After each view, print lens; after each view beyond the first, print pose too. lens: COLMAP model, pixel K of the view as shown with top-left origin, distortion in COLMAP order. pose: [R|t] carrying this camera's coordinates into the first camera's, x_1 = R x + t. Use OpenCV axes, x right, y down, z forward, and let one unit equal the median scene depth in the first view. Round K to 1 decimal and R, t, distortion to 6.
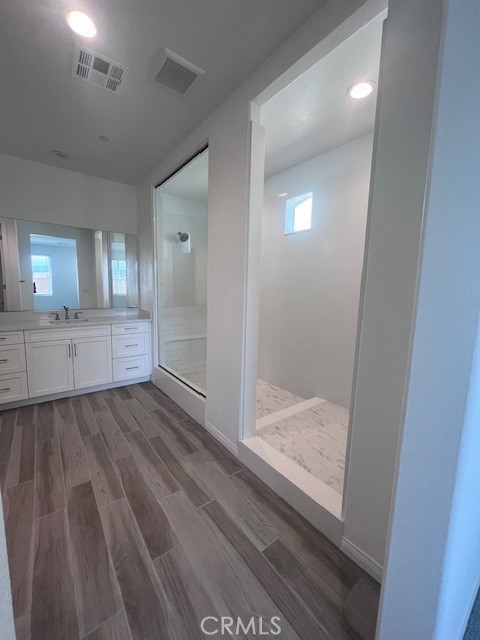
lens RADIAL K [[256.0, 0, 238.3], [0, 256.0, 319.2], [0, 0, 1]] dist [-0.005091, -0.000143]
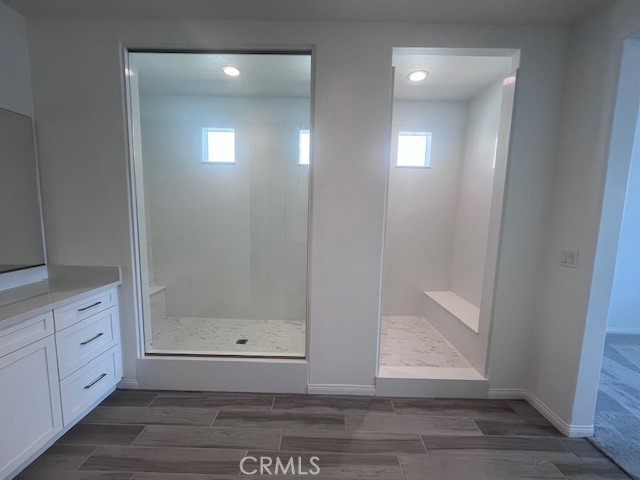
lens RADIAL K [[256.0, 0, 318.1], [0, 256.0, 240.8], [0, 0, 1]] dist [-0.005091, -0.000143]
pose [[0.618048, -0.097520, 0.780068, -0.796939], [0.088819, 0.994585, 0.053967, -0.124185], [-0.781107, 0.035931, 0.623363, 0.488321]]
